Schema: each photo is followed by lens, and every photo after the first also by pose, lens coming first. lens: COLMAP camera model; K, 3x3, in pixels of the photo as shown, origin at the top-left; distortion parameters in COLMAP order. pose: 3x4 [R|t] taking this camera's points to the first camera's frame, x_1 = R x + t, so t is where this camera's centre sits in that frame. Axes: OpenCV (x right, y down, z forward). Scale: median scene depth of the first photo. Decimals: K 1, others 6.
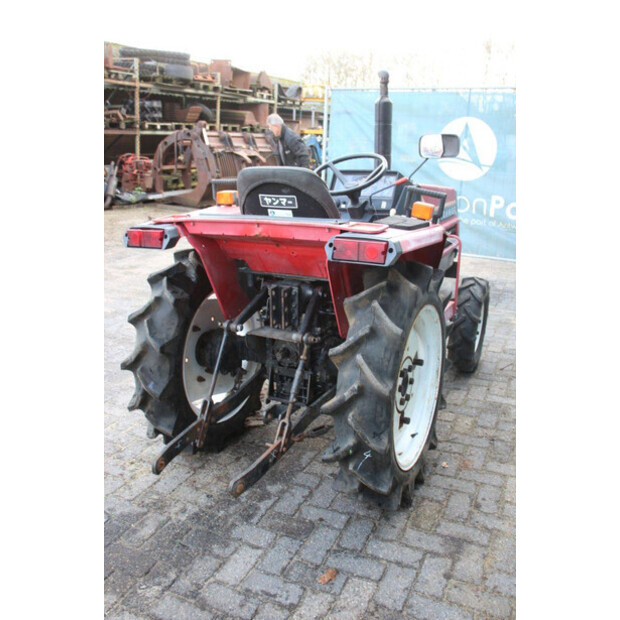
lens RADIAL K [[576.8, 0, 308.6], [0, 576.8, 310.9], [0, 0, 1]] dist [-0.067424, 0.000000]
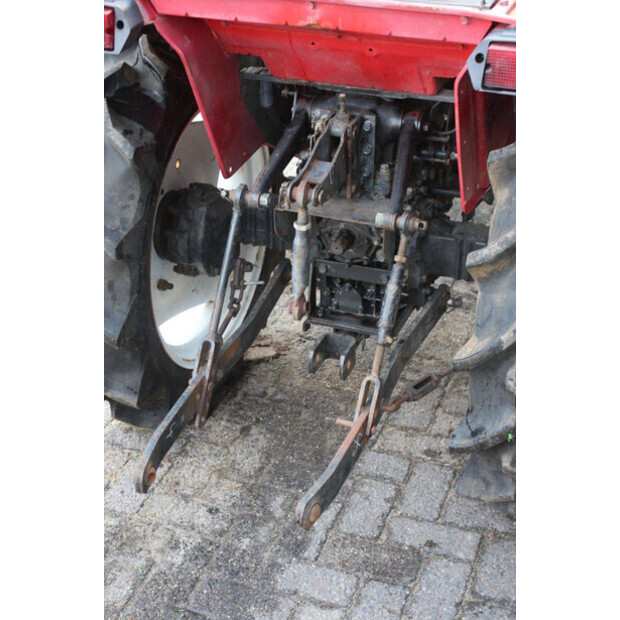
lens RADIAL K [[1221.0, 0, 309.2], [0, 1221.0, 311.6], [0, 0, 1]] dist [0.294204, 0.000000]
pose [[0.995571, -0.048909, 0.080285, -0.176461], [0.028752, 0.971501, 0.235287, -0.133331], [-0.089504, -0.231937, 0.968604, -0.089142]]
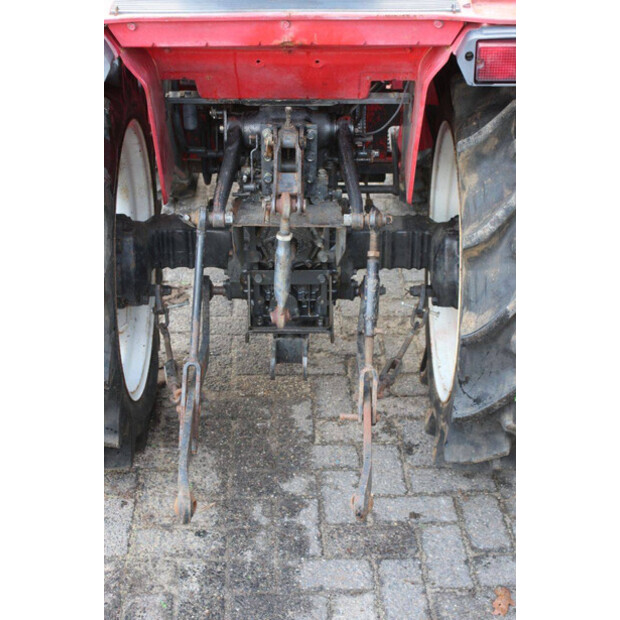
lens RADIAL K [[1221.0, 0, 306.1], [0, 1221.0, 312.2], [0, 0, 1]] dist [0.294204, 0.000000]
pose [[0.893451, -0.212001, 0.395981, -0.527320], [0.115923, 0.960571, 0.252714, -0.166084], [-0.433944, -0.179884, 0.882799, -0.032514]]
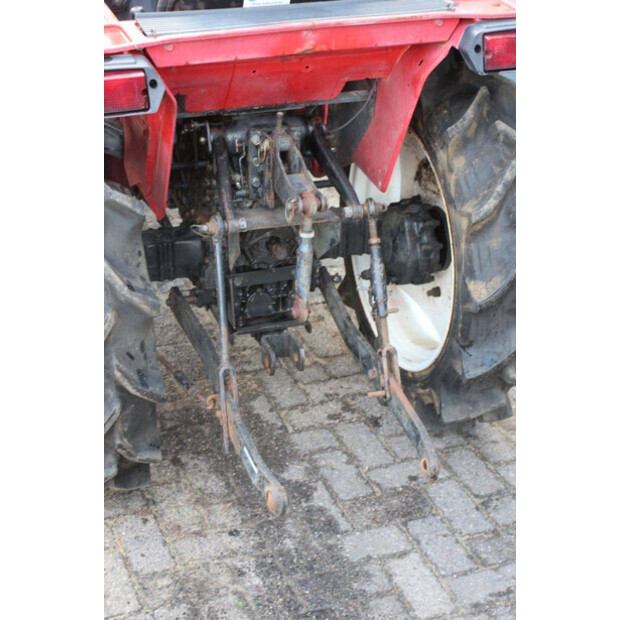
lens RADIAL K [[1221.0, 0, 304.2], [0, 1221.0, 313.1], [0, 0, 1]] dist [0.294204, 0.000000]
pose [[0.687685, -0.326966, 0.648215, -0.874884], [0.169662, 0.940500, 0.294405, -0.227538], [-0.705907, -0.092480, 0.702242, 0.139268]]
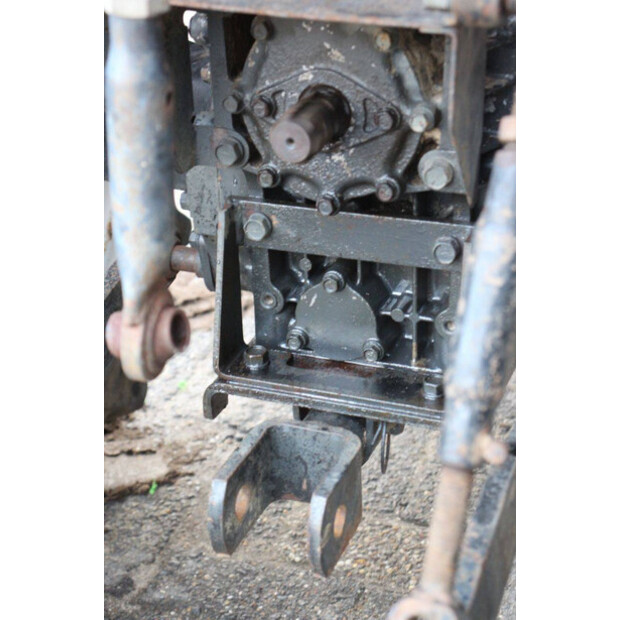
lens RADIAL K [[1452.0, 0, 309.3], [0, 1452.0, 309.5], [0, 0, 1]] dist [0.435981, 0.000000]
pose [[0.994635, -0.063423, 0.081727, -0.085941], [0.047560, 0.981925, 0.183198, 0.053456], [-0.091869, -0.178328, 0.979673, 0.629119]]
